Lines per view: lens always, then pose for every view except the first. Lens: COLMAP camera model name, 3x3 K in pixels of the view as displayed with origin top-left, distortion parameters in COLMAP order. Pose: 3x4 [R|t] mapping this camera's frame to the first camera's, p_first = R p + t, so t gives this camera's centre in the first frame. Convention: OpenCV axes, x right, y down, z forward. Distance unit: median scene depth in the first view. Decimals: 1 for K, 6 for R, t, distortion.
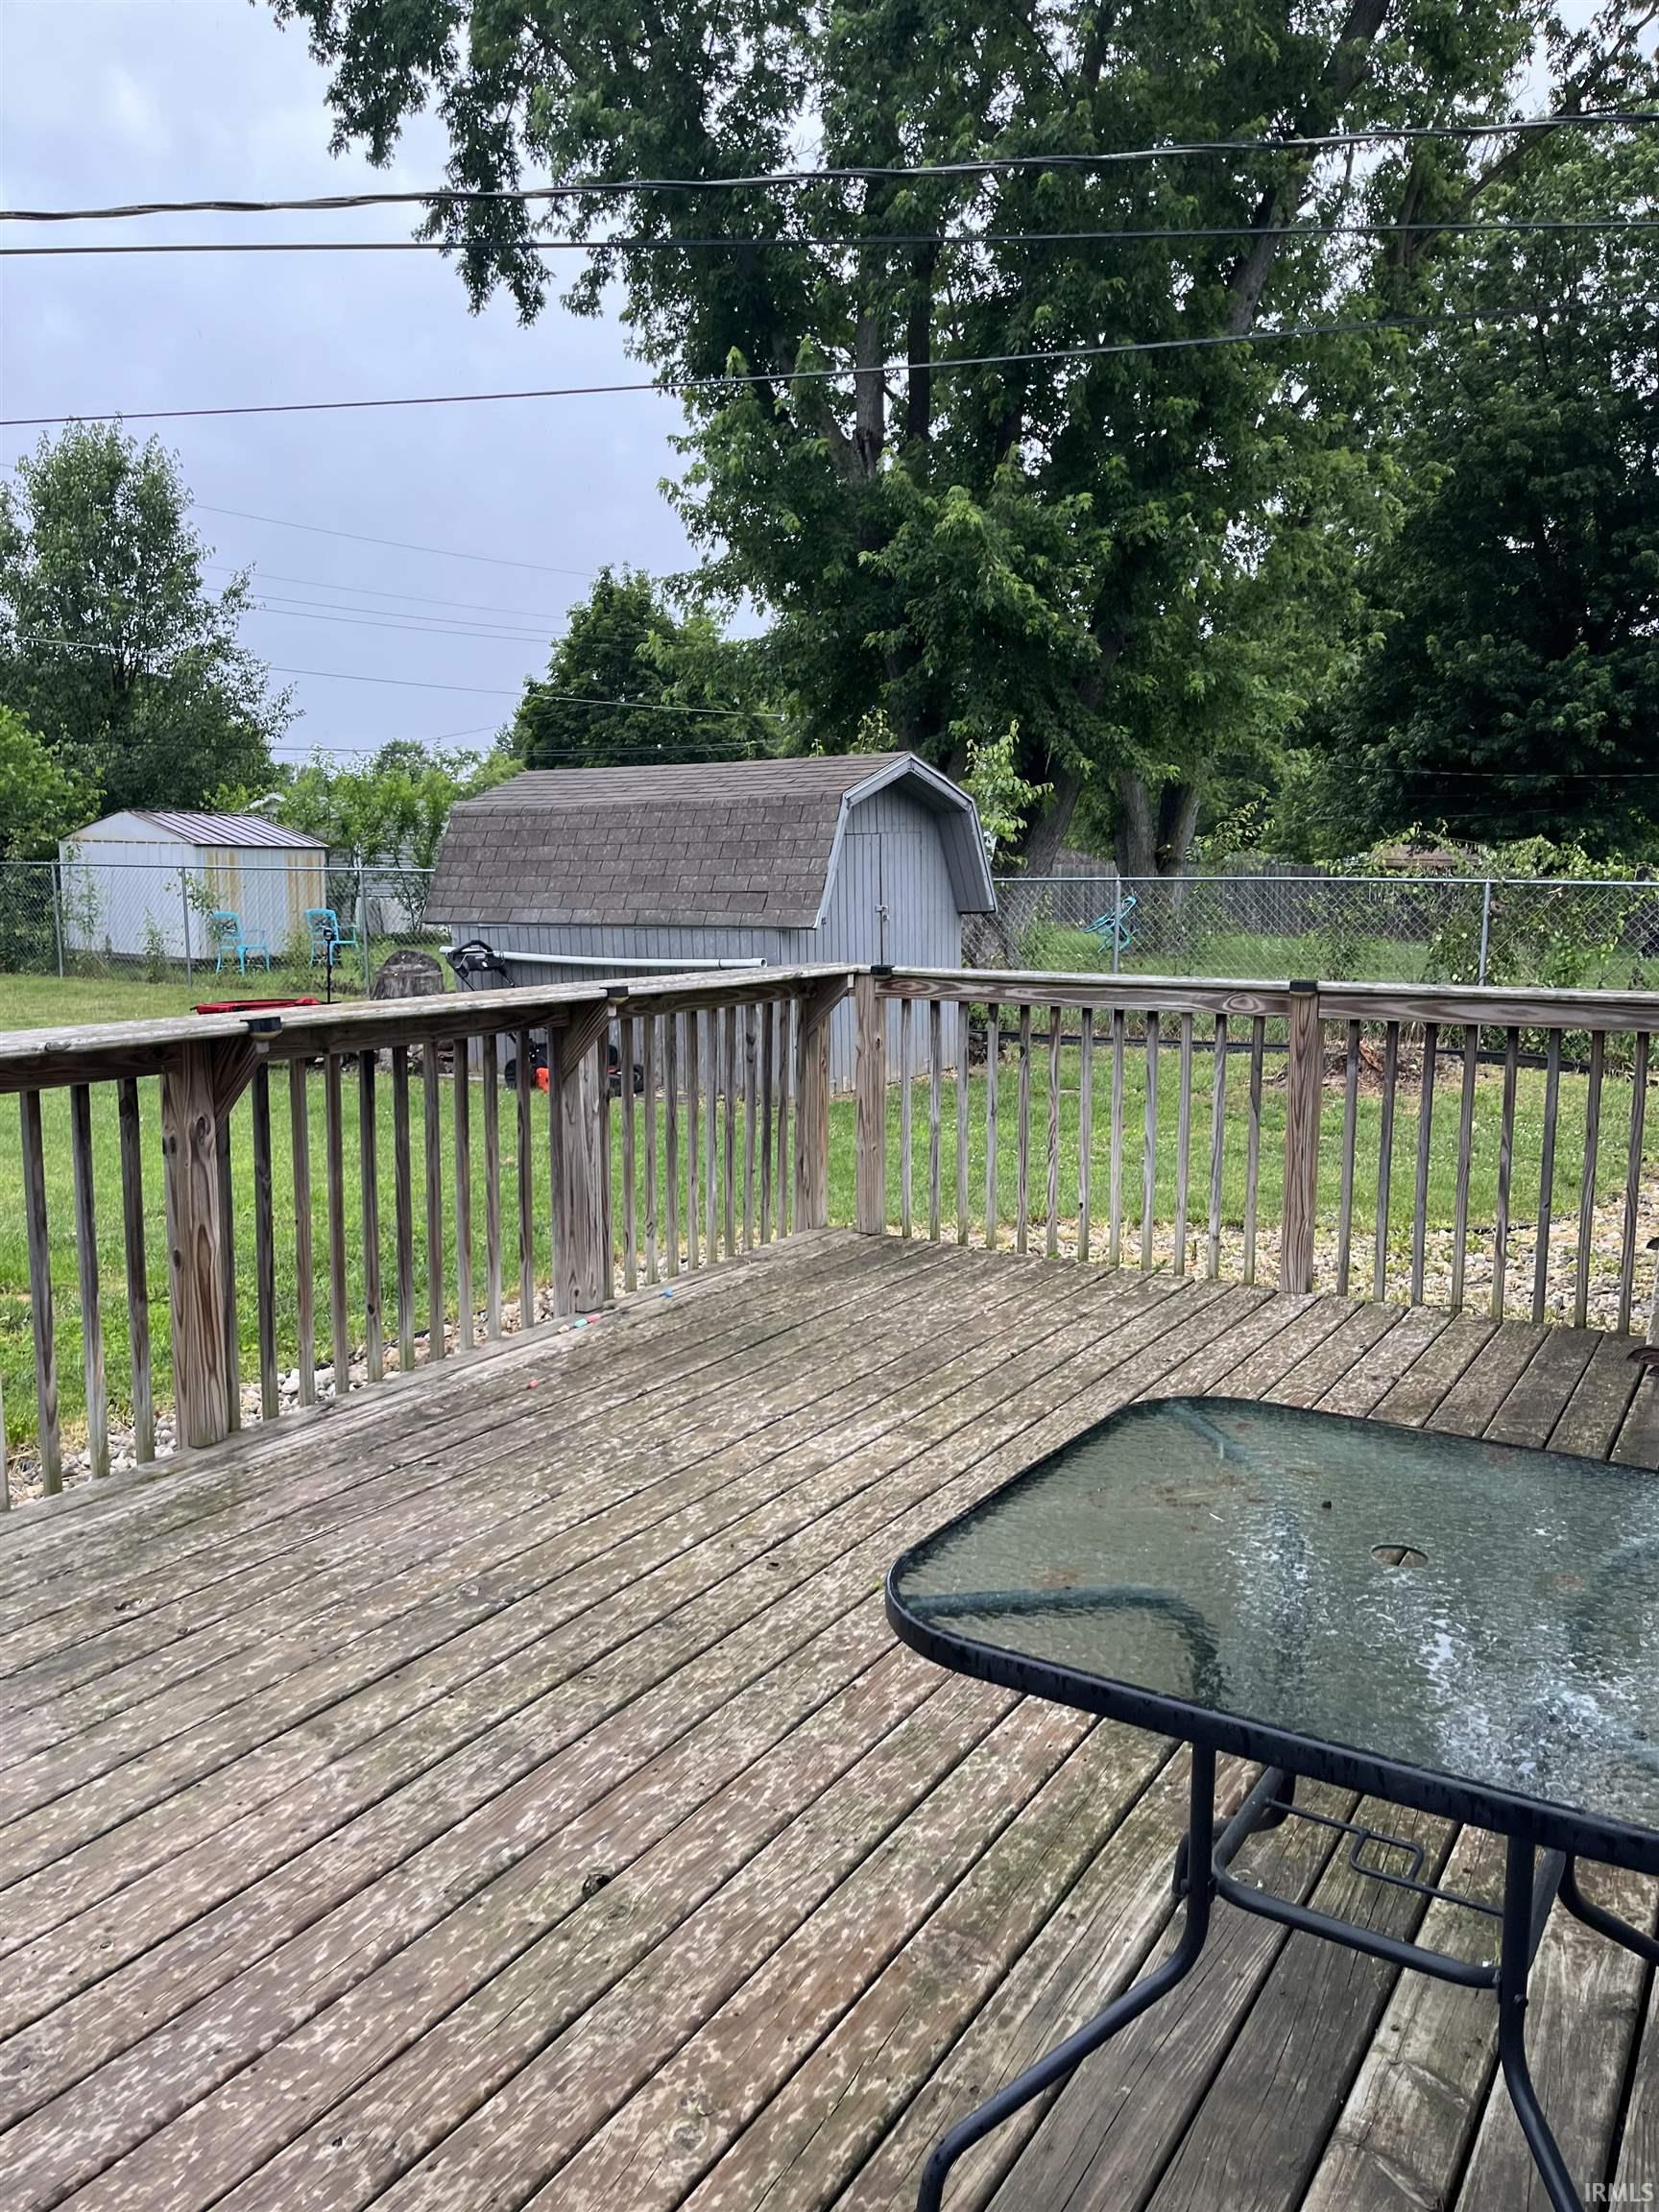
lens RADIAL K [[1670.4, 0, 828.2], [0, 1670.4, 1114.5], [0, 0, 1]] dist [0.073229, -0.103110]
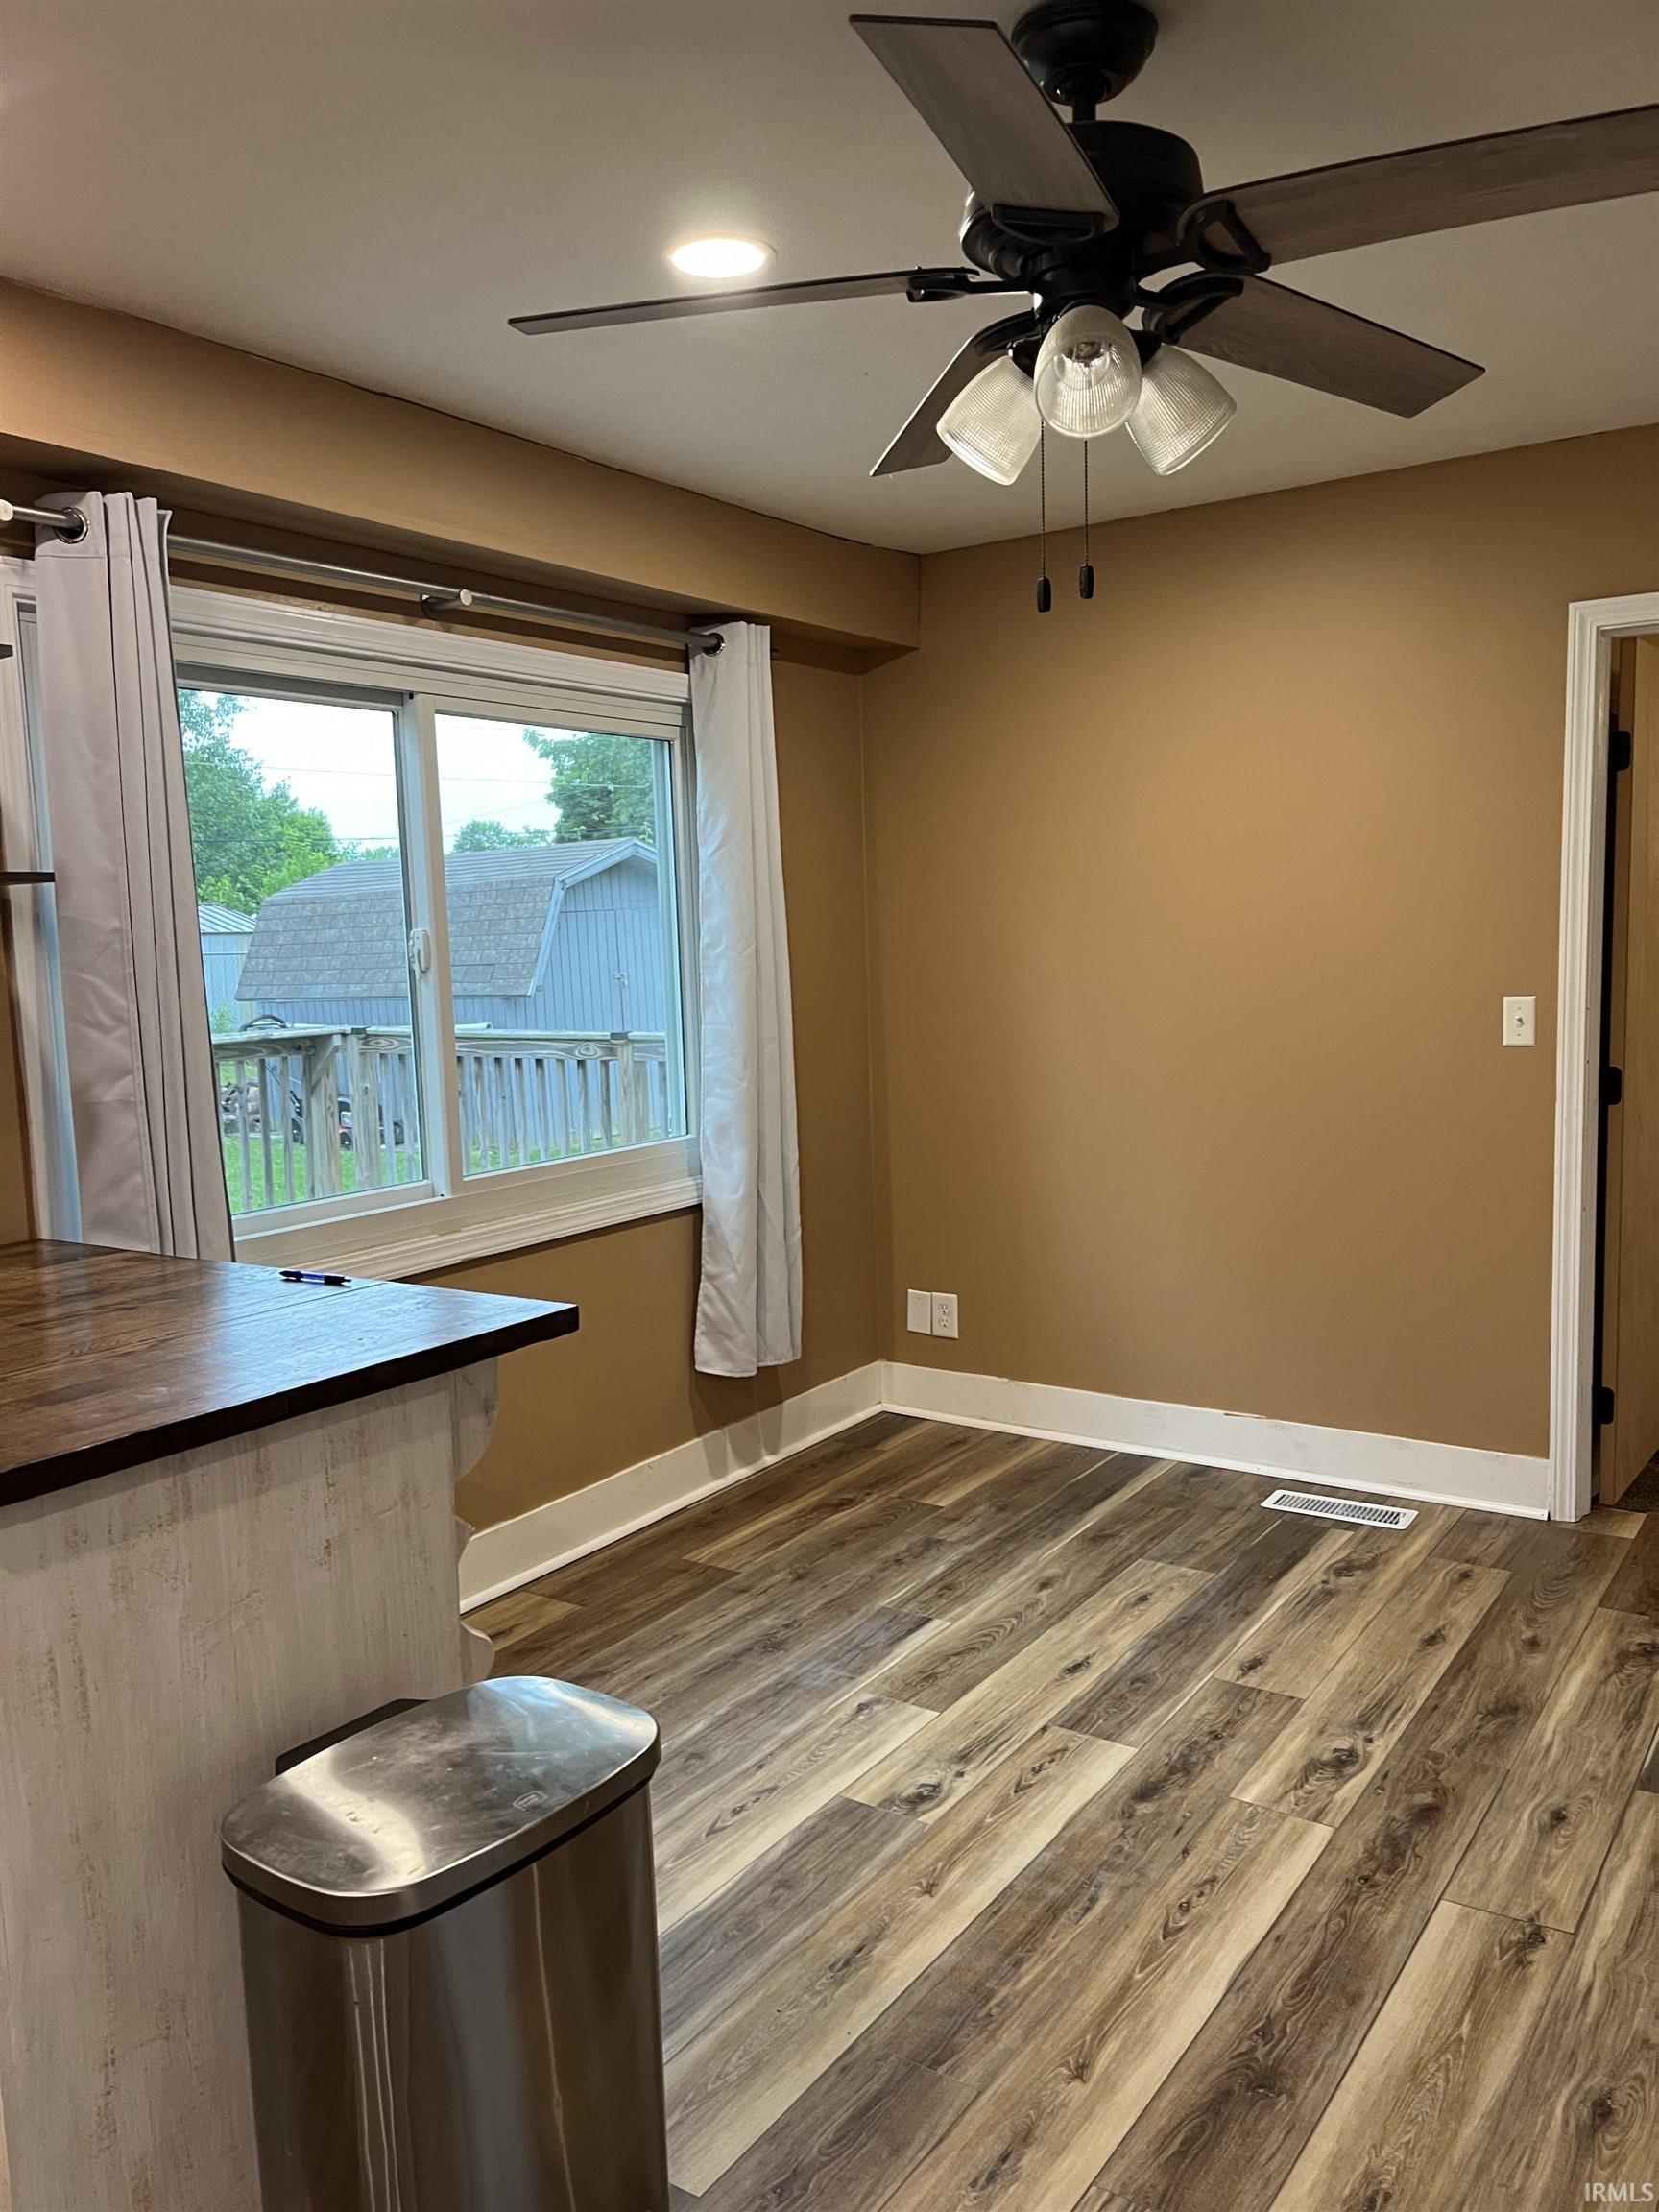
lens RADIAL K [[1670.4, 0, 812.6], [0, 1670.4, 1111.5], [0, 0, 1]] dist [0.073229, -0.103110]
pose [[0.997578, -0.022384, -0.065857, 0.372541], [0.019772, 0.999002, -0.040057, 0.024162], [0.066688, 0.038658, 0.997025, -0.169801]]
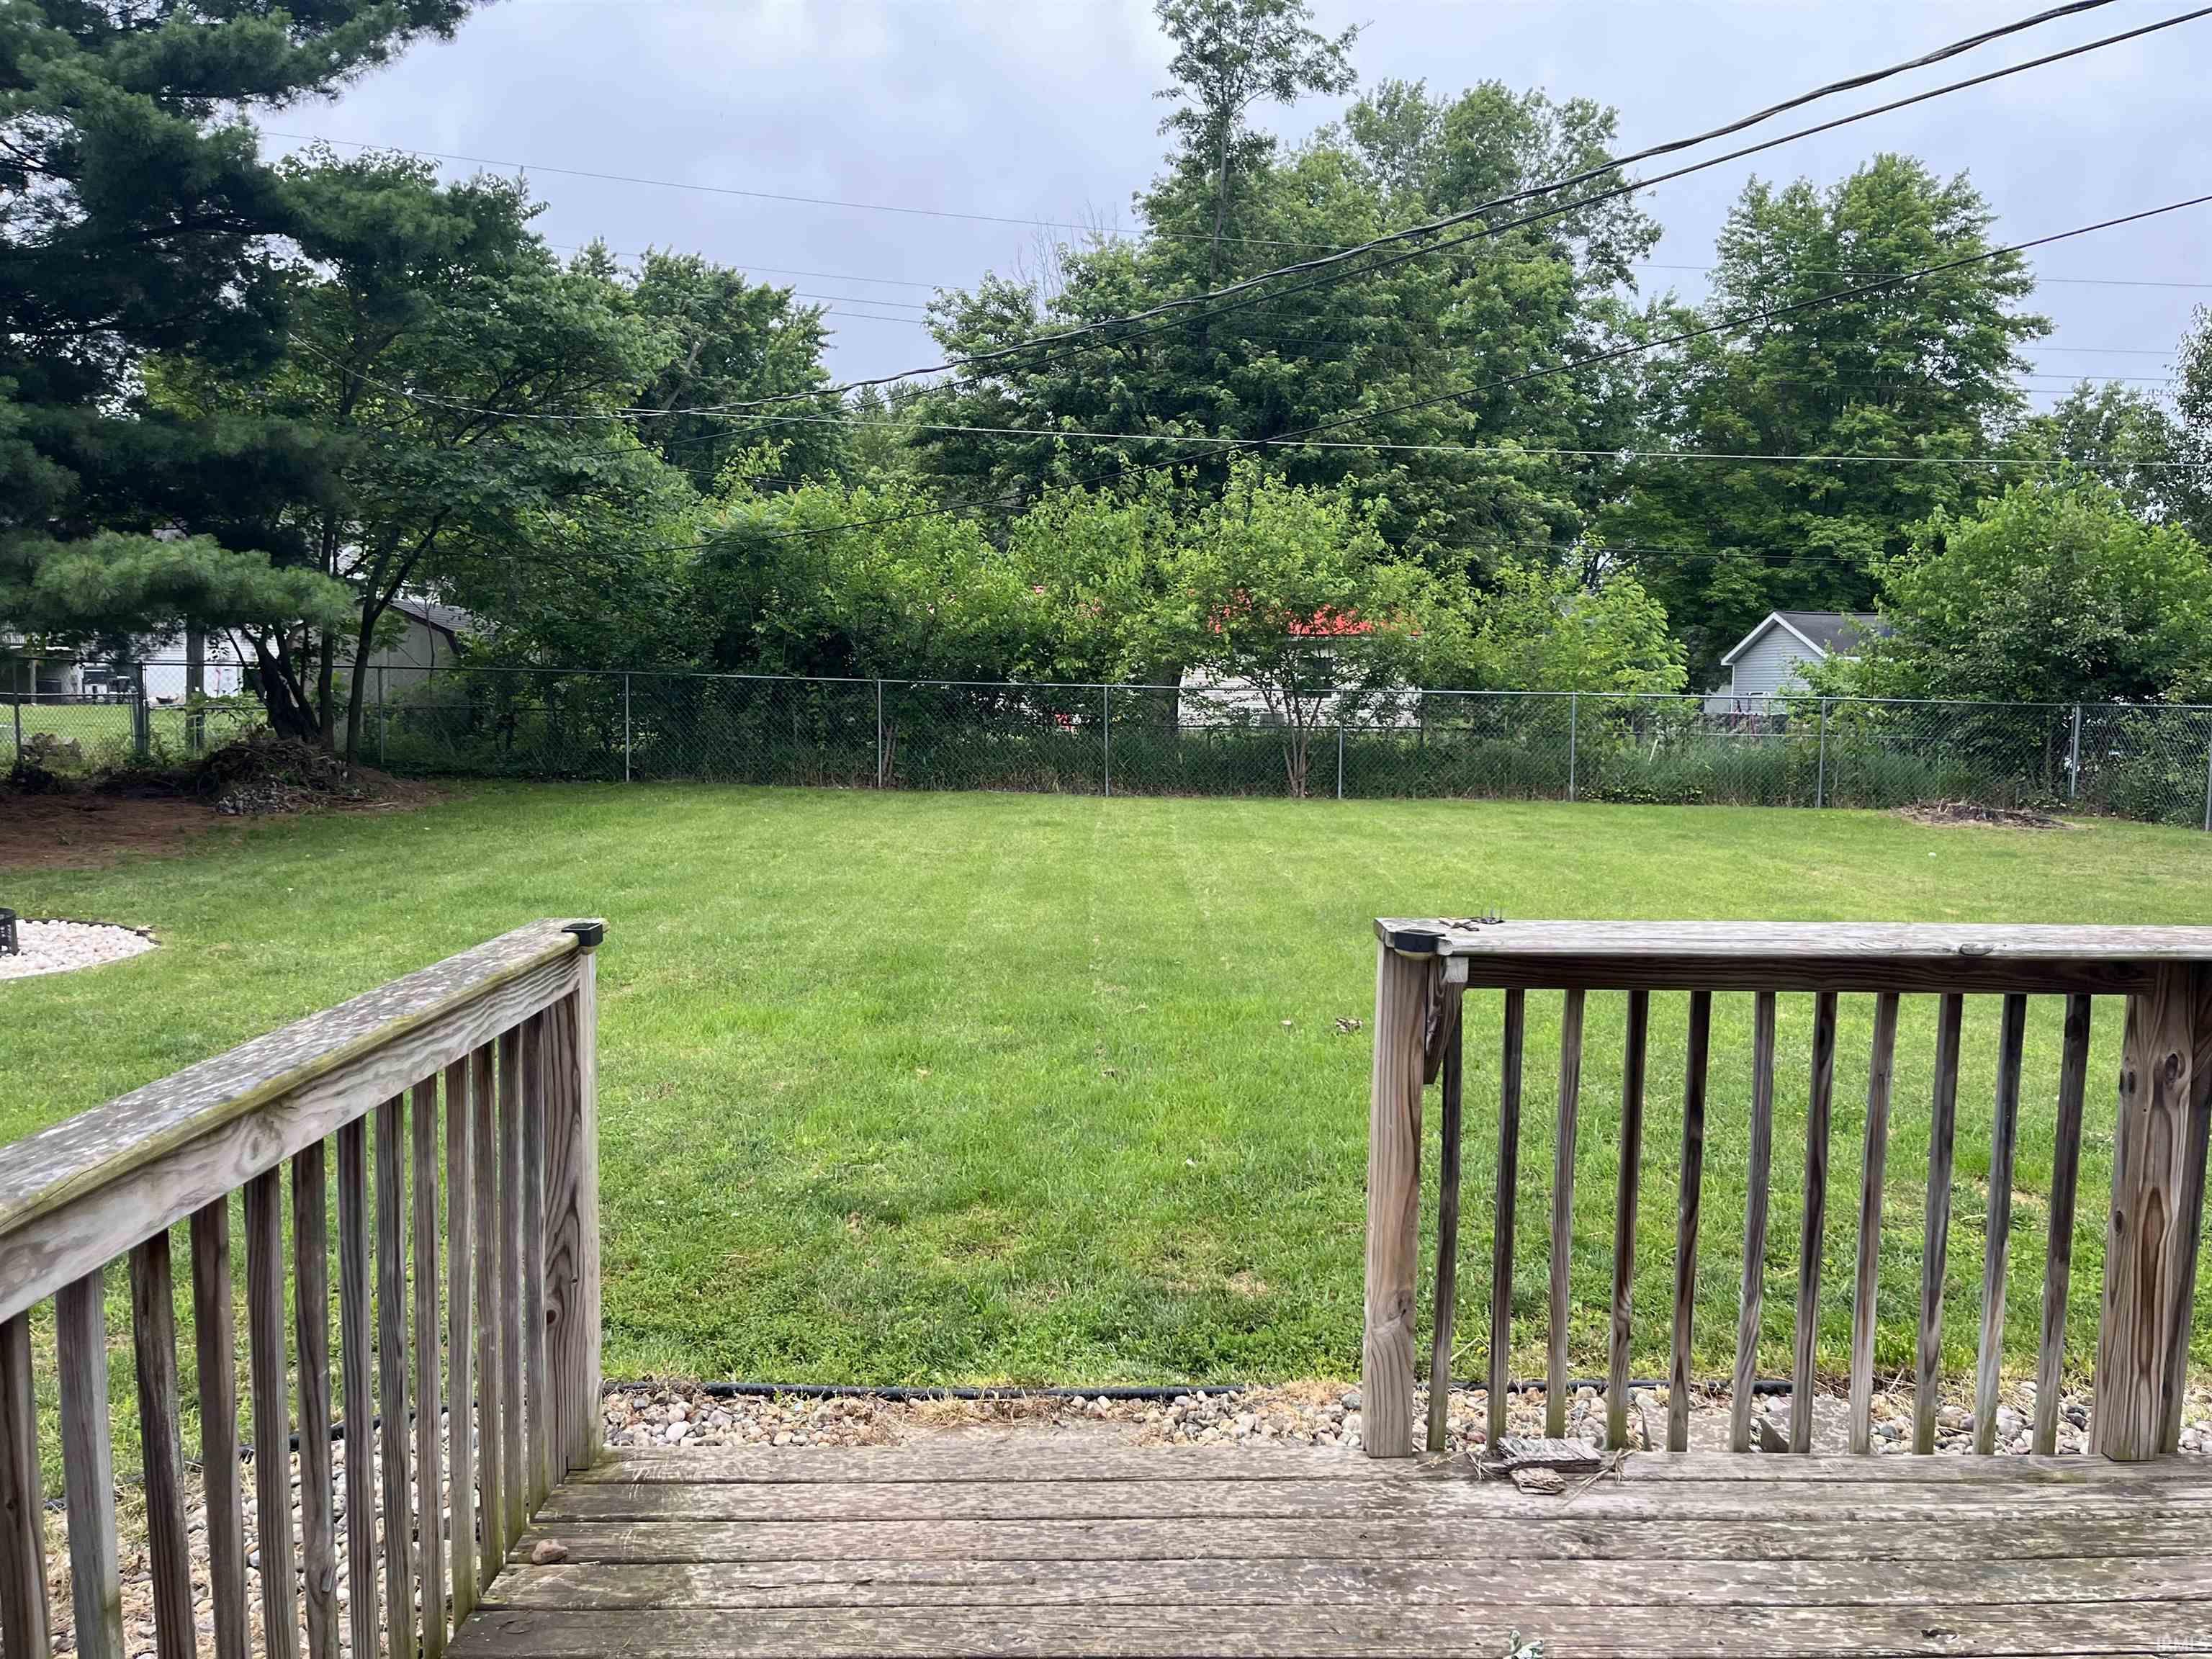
lens RADIAL K [[1670.4, 0, 1096.9], [0, 1670.4, 843.0], [0, 0, 1]] dist [0.073229, -0.103110]
pose [[0.525074, 0.083148, -0.846985, 0.015928], [-0.136645, 0.990541, 0.012530, -0.020091], [0.840015, 0.109157, 0.531469, 0.071040]]
